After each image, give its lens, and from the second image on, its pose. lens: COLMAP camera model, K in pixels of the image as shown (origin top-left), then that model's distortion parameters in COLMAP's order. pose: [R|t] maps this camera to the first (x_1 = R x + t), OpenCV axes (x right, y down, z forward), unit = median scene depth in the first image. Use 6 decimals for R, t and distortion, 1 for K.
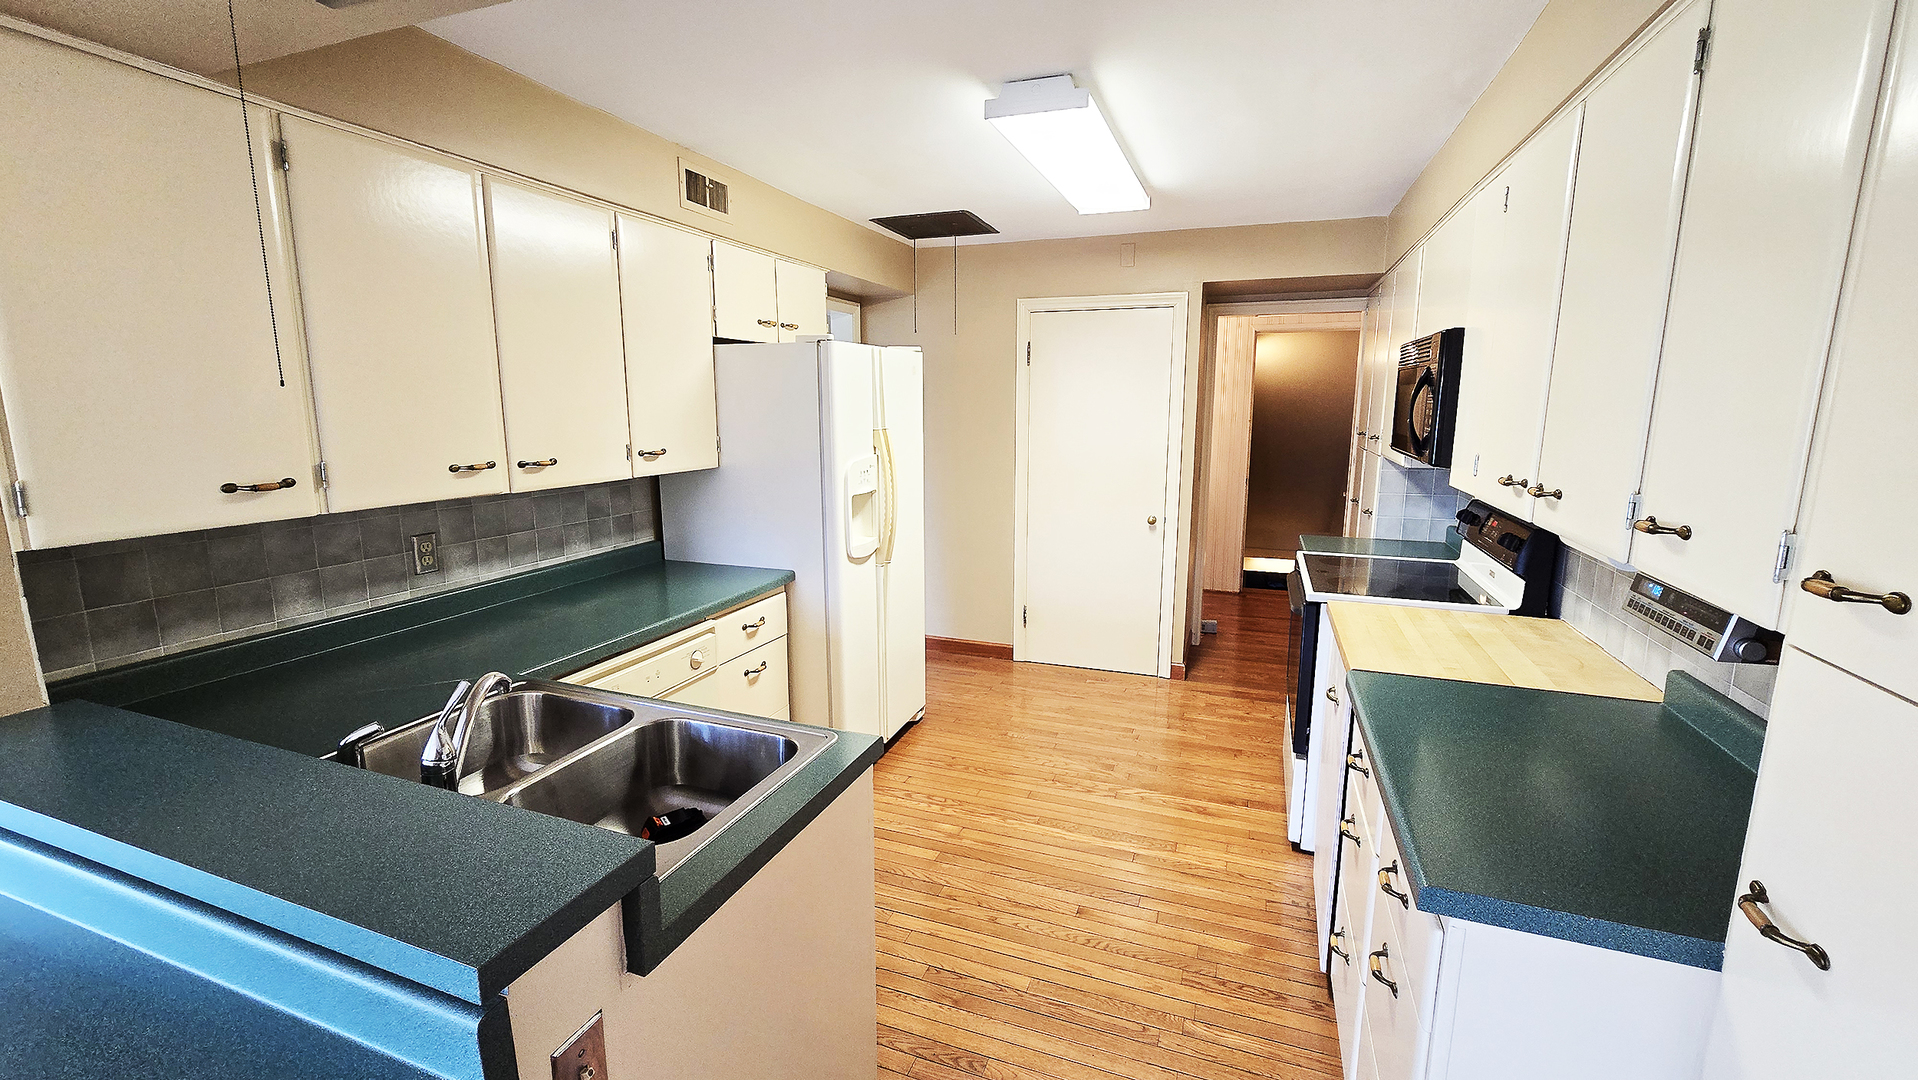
lens RADIAL K [[766.6, 0, 959.0], [0, 766.6, 540.0], [0, 0, 1]] dist [-0.014448, -0.000527]
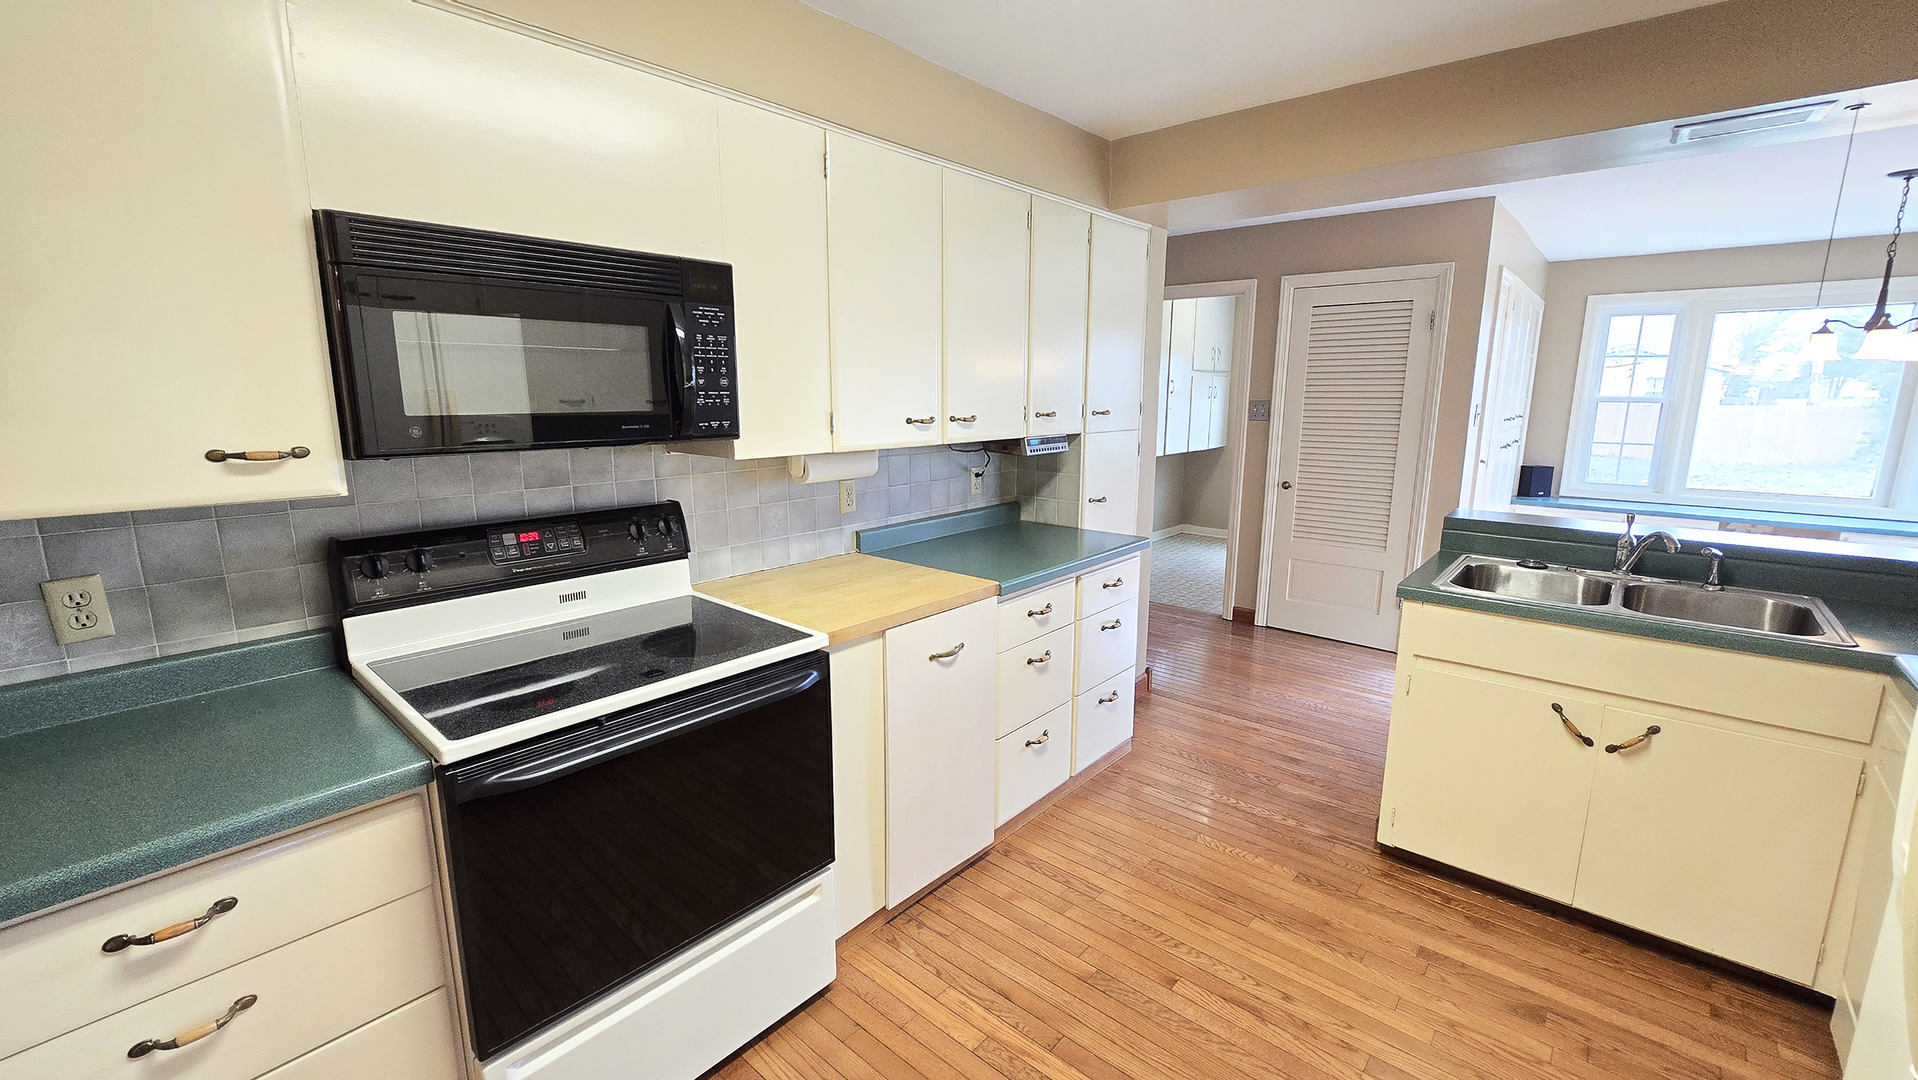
lens RADIAL K [[766.6, 0, 959.0], [0, 766.6, 540.0], [0, 0, 1]] dist [-0.014448, -0.000527]
pose [[-0.935545, -0.071637, 0.345867, 0.132271], [0.059585, 0.933172, 0.354456, -0.277923], [-0.348146, 0.352218, -0.868756, 1.733974]]
